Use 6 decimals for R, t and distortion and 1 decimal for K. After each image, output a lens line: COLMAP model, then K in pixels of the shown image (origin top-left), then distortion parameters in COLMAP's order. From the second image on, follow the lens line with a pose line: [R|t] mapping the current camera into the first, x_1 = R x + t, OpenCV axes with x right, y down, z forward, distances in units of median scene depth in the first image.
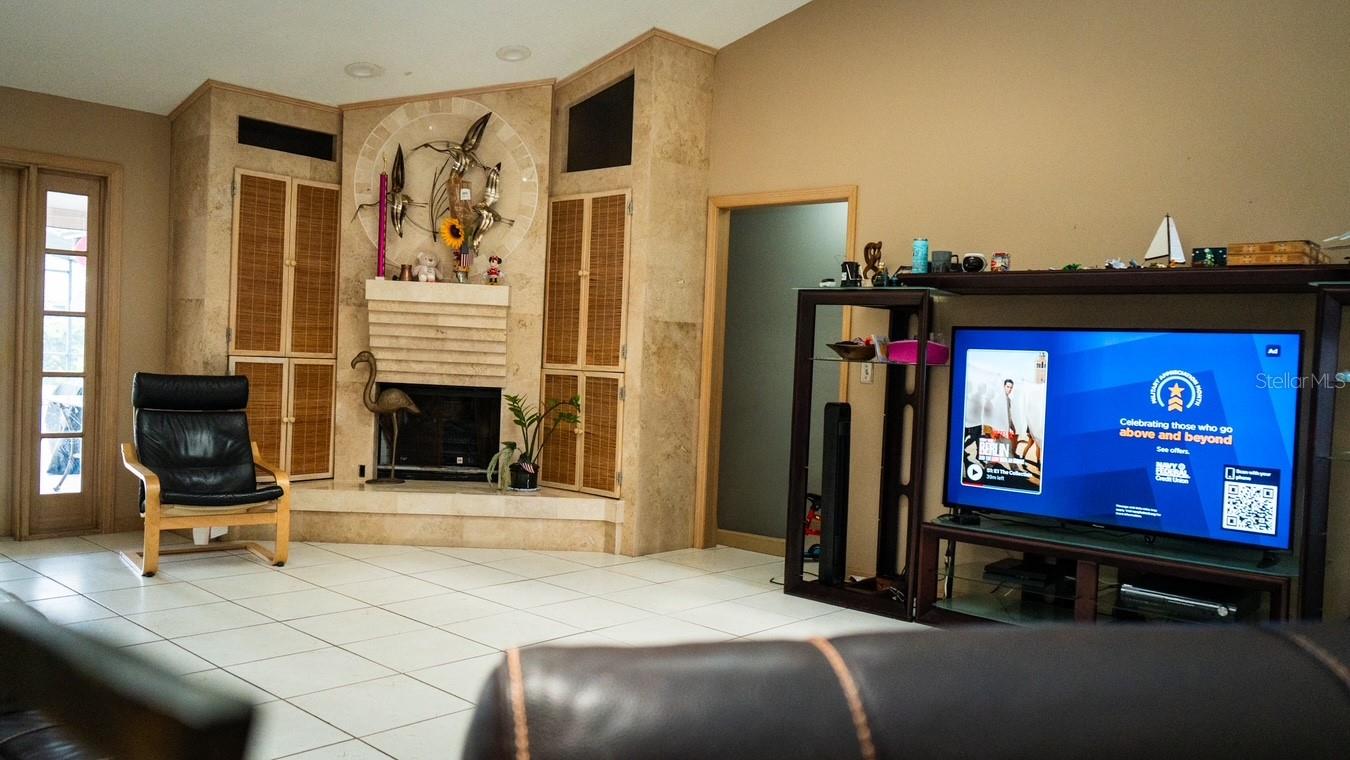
lens RADIAL K [[1080.8, 0, 676.6], [0, 1080.8, 396.7], [0, 0, 1]] dist [-0.000199, 0.004535]
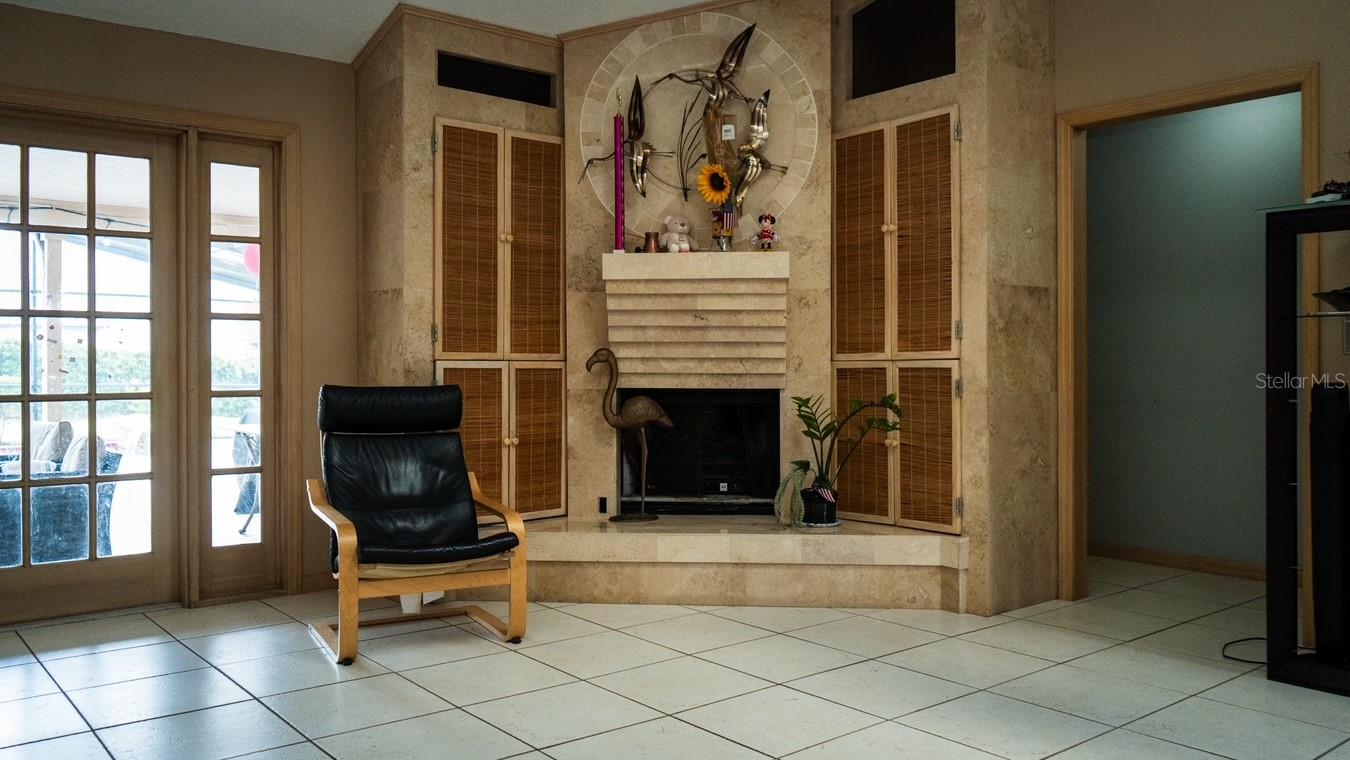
lens RADIAL K [[1067.8, 0, 675.0], [0, 1067.8, 380.0], [0, 0, 1]] dist [-0.002758, 0.001949]
pose [[0.988173, -0.044635, -0.146707, -0.127841], [0.039925, 0.998593, -0.034890, 0.008733], [0.148058, 0.028620, 0.988565, 0.260551]]
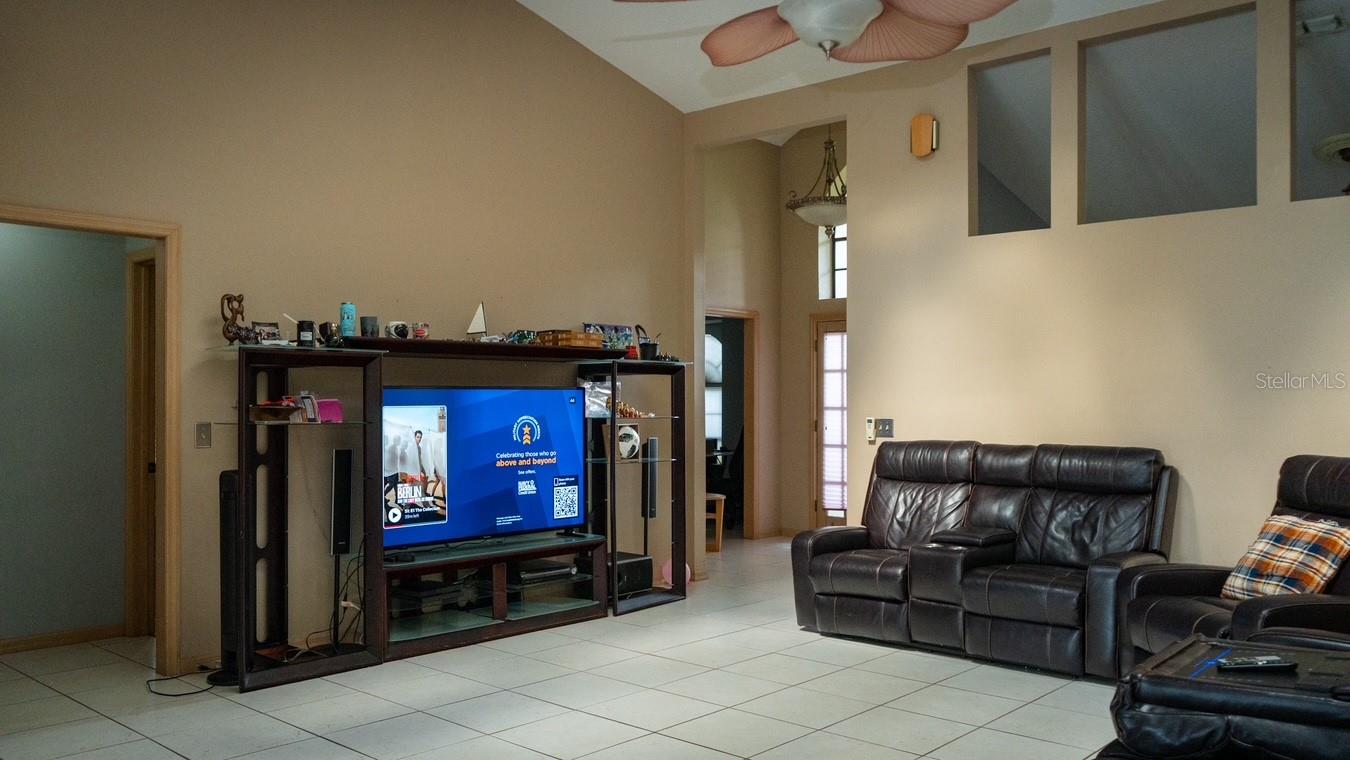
lens RADIAL K [[1067.8, 0, 675.0], [0, 1067.8, 380.0], [0, 0, 1]] dist [-0.002758, 0.001949]
pose [[-0.007502, -0.023145, 0.999704, -1.233430], [0.040557, 0.998902, 0.023431, -0.125597], [-0.999149, 0.040721, -0.006555, 1.051889]]
